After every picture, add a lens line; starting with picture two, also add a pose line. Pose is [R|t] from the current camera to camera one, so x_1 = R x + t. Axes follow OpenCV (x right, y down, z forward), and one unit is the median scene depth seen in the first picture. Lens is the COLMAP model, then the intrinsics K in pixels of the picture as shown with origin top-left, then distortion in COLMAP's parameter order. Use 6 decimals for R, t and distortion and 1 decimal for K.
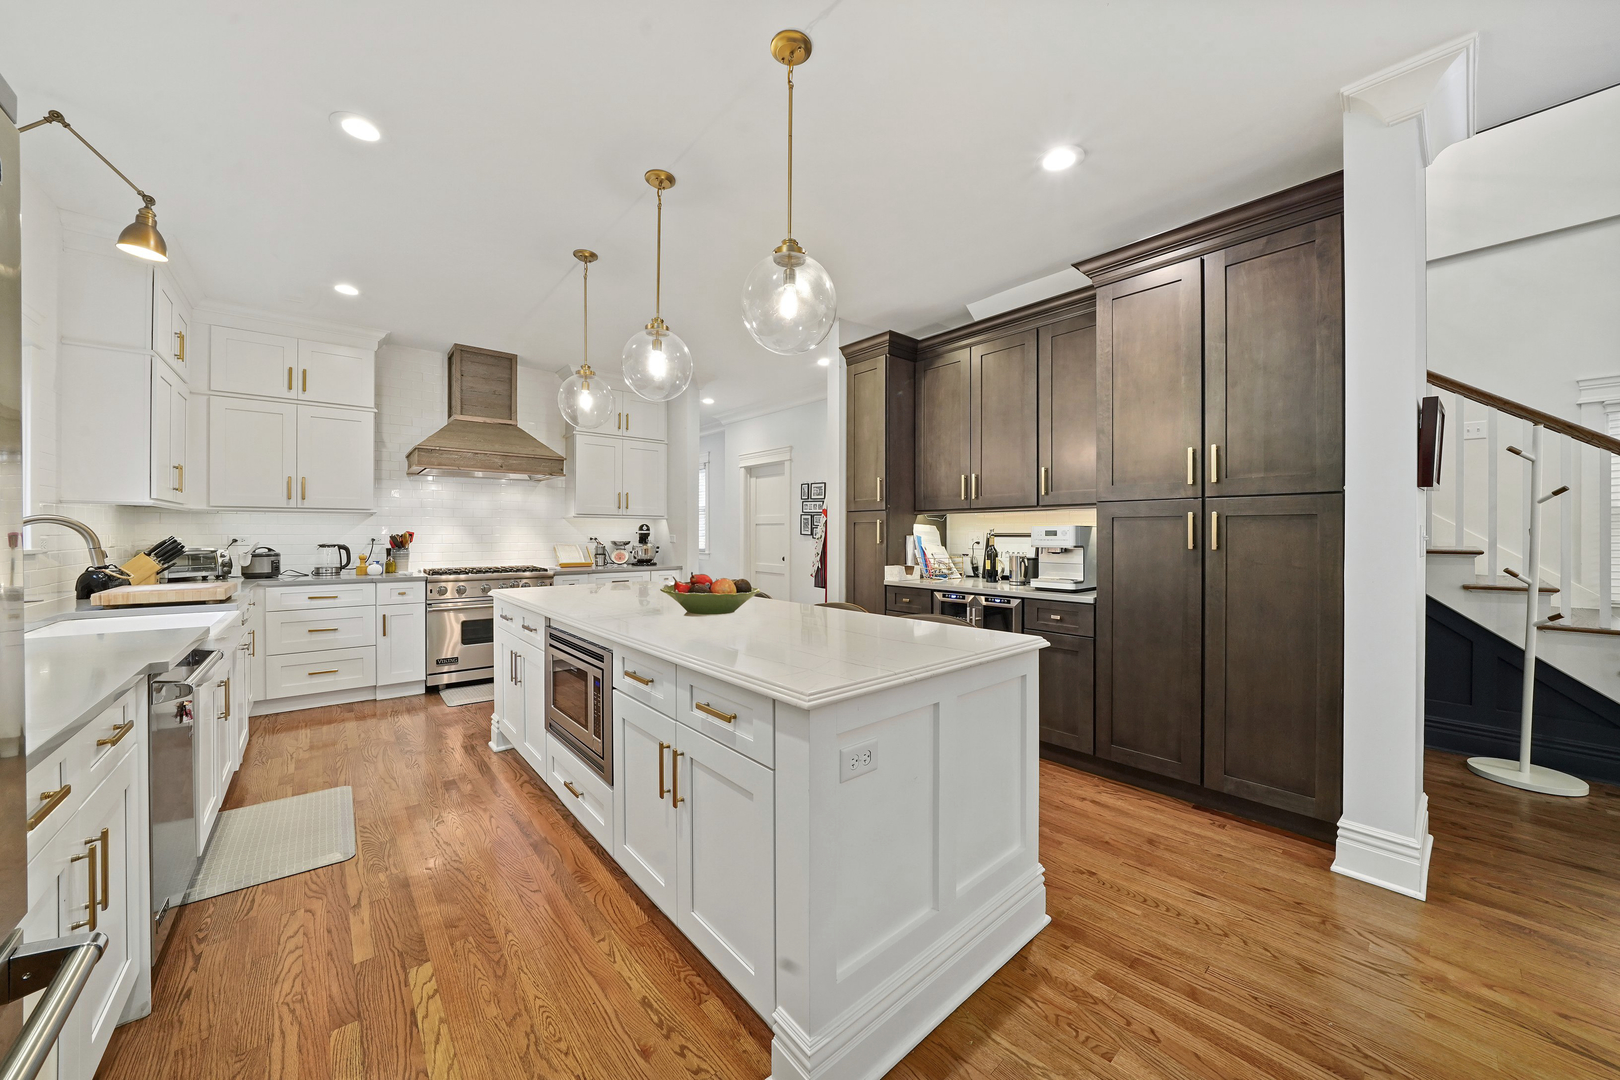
lens RADIAL K [[570.9, 0, 804.9], [0, 570.9, 528.1], [0, 0, 1]] dist [-0.001416, -0.000059]
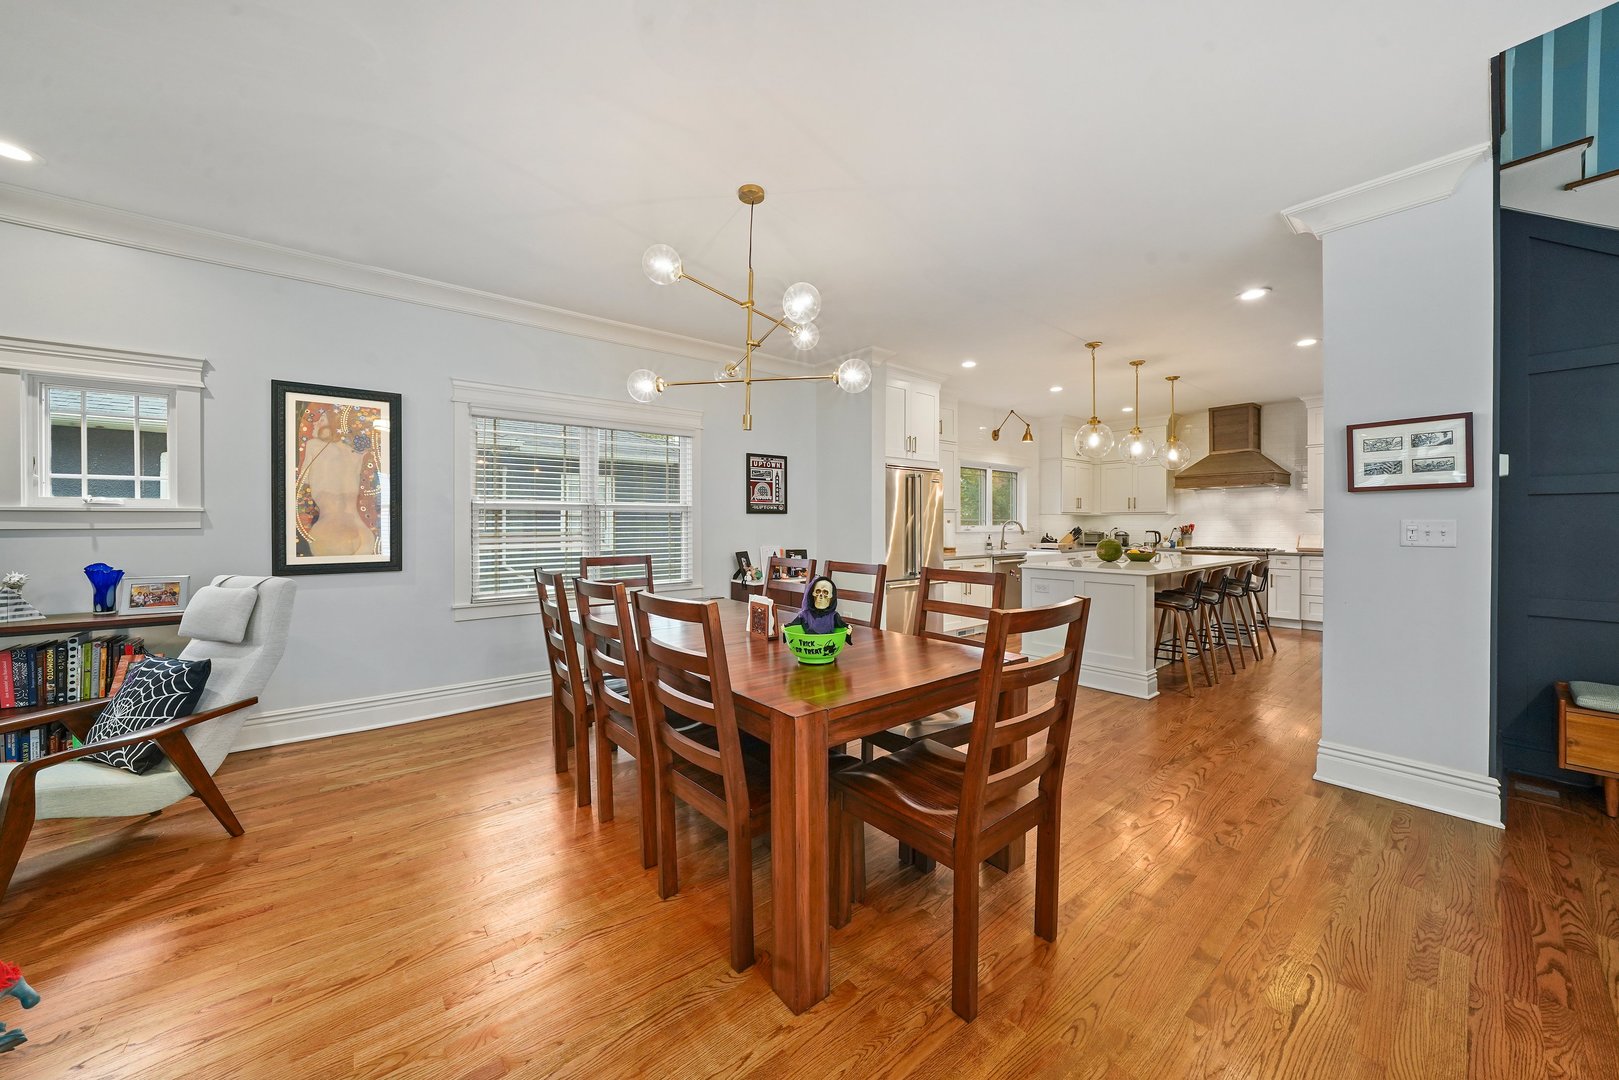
lens RADIAL K [[570.6, 0, 804.4], [0, 570.6, 528.1], [0, 0, 1]] dist [-0.001416, -0.000059]
pose [[-0.029709, 0.006857, -0.999535, 1.042043], [0.006319, 0.999958, 0.006672, -0.000296], [0.999539, -0.006117, -0.029751, -0.106349]]
